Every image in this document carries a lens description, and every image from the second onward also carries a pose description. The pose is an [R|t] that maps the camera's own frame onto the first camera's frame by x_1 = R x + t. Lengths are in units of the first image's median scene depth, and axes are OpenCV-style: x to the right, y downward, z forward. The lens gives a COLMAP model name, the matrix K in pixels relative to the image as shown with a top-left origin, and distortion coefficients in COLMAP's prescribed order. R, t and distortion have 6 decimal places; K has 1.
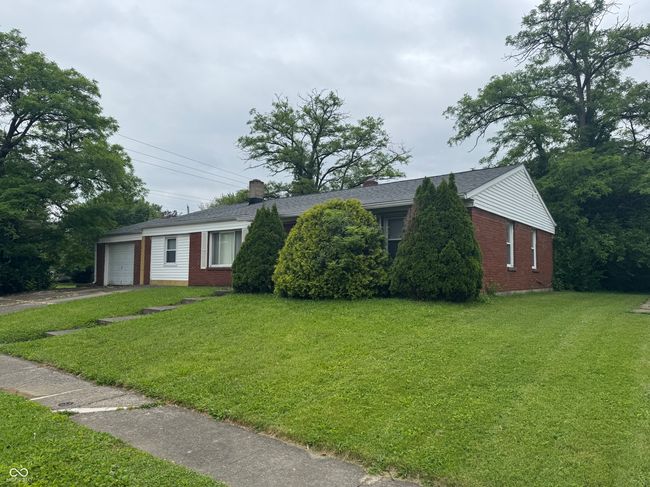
lens RADIAL K [[455.4, 0, 324.3], [0, 455.4, 245.2], [0, 0, 1]] dist [0.007185, -0.008796]
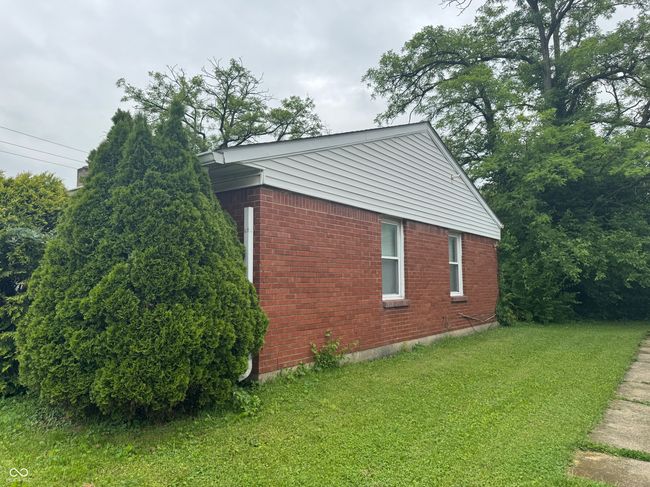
lens RADIAL K [[455.4, 0, 325.4], [0, 455.4, 242.7], [0, 0, 1]] dist [0.007185, -0.008796]
pose [[0.999896, -0.010670, 0.009729, 0.232679], [0.010872, 0.999723, -0.020890, -0.008607], [-0.009503, 0.020993, 0.999734, 0.322455]]
